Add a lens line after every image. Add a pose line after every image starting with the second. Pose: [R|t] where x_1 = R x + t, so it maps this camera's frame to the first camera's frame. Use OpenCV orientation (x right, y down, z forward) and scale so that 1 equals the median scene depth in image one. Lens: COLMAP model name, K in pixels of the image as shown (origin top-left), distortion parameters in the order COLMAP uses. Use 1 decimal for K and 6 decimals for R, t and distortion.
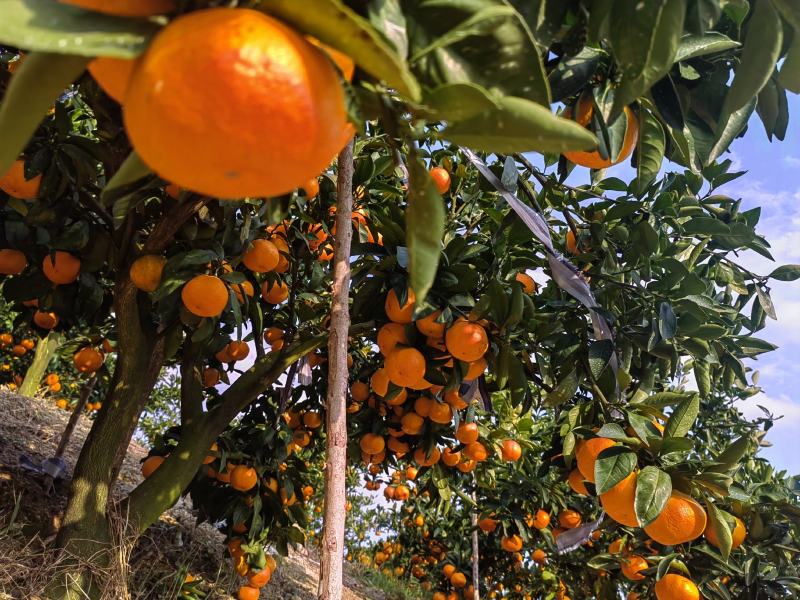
lens RADIAL K [[684.5, 0, 397.9], [0, 684.5, 284.7], [0, 0, 1]] dist [-0.028252, 0.208445]
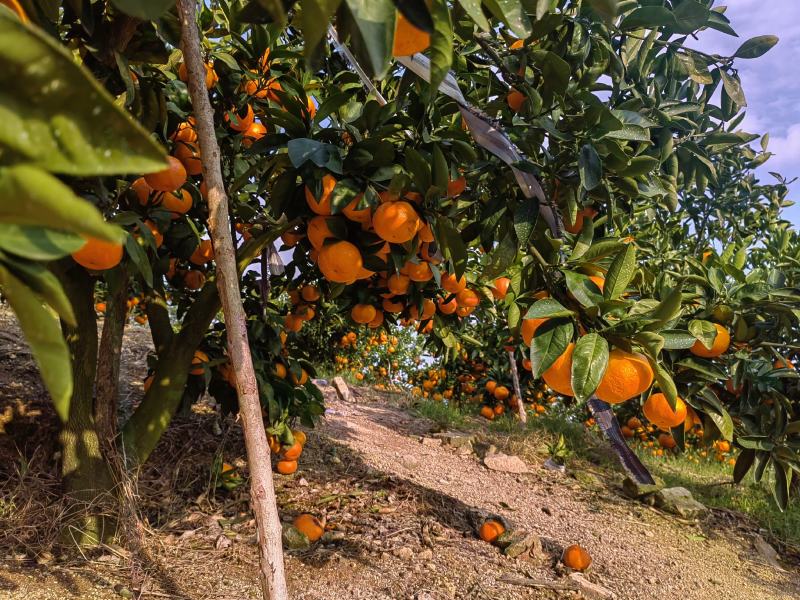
lens RADIAL K [[684.5, 0, 397.9], [0, 684.5, 284.7], [0, 0, 1]] dist [-0.028252, 0.208445]
pose [[0.971719, -0.218013, -0.090733, 0.146839], [0.234329, 0.937739, 0.256389, -0.063208], [0.029188, -0.270400, 0.962306, 0.085231]]
